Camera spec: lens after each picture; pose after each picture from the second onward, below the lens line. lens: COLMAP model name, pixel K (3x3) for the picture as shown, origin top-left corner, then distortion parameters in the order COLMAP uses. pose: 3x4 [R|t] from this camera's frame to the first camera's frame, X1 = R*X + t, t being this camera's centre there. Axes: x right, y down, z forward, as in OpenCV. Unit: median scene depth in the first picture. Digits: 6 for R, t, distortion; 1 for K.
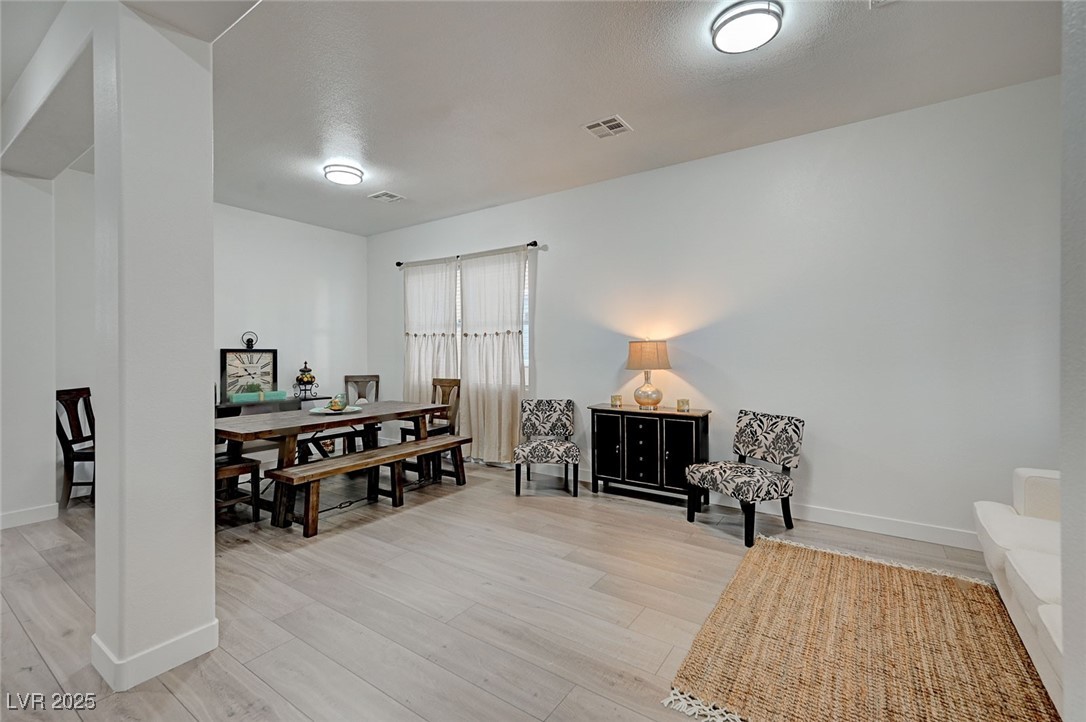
lens RADIAL K [[478.7, 0, 537.9], [0, 478.7, 359.6], [0, 0, 1]] dist [0.001444, 0.000143]
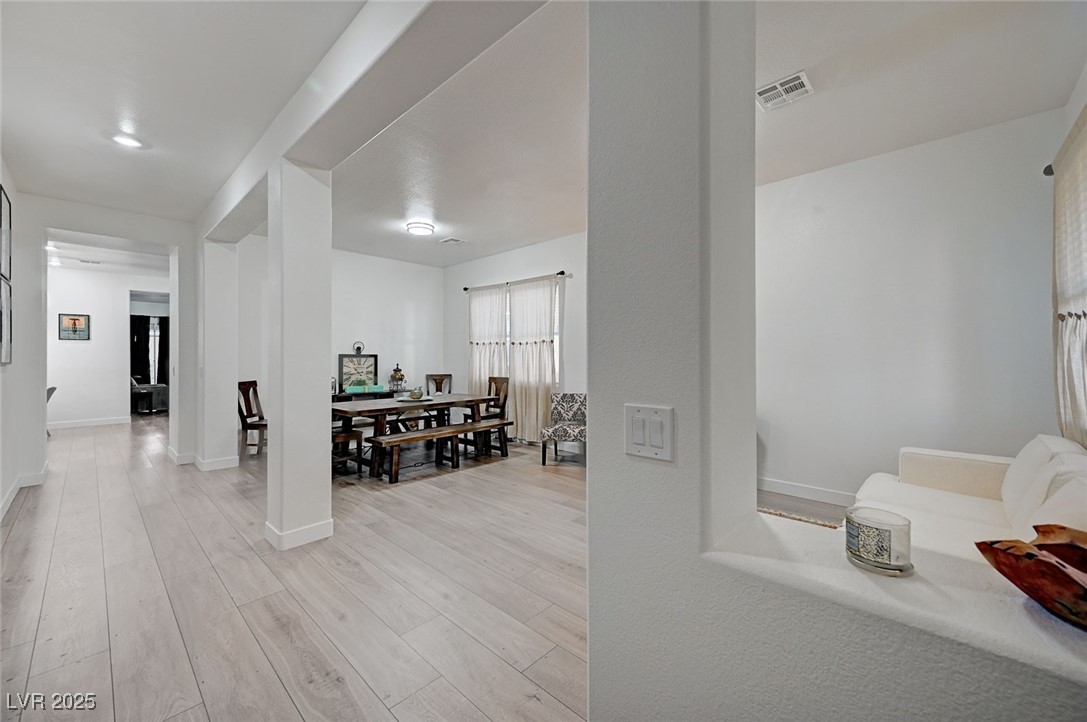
lens RADIAL K [[430.1, 0, 543.5], [0, 430.1, 361.0], [0, 0, 1]] dist [0.006363, 0.000151]
pose [[0.989037, 0.001922, -0.147655, 0.124930], [-0.002607, 0.999987, -0.004442, 0.001293], [0.147644, 0.004778, 0.989029, -0.170205]]
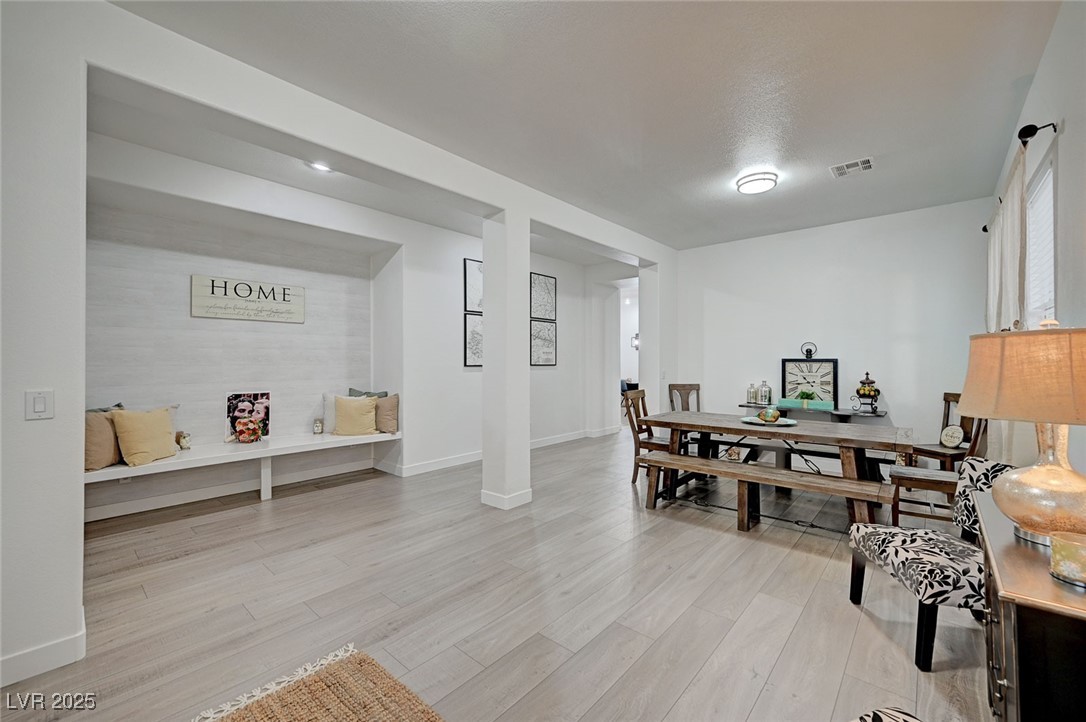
lens RADIAL K [[444.5, 0, 543.0], [0, 444.5, 361.0], [0, 0, 1]] dist [0.001772, 0.000175]
pose [[-0.126048, 0.002322, -0.992021, 0.531523], [-0.015262, 0.999874, 0.004279, -0.014429], [0.991907, 0.015679, -0.125997, 0.641301]]
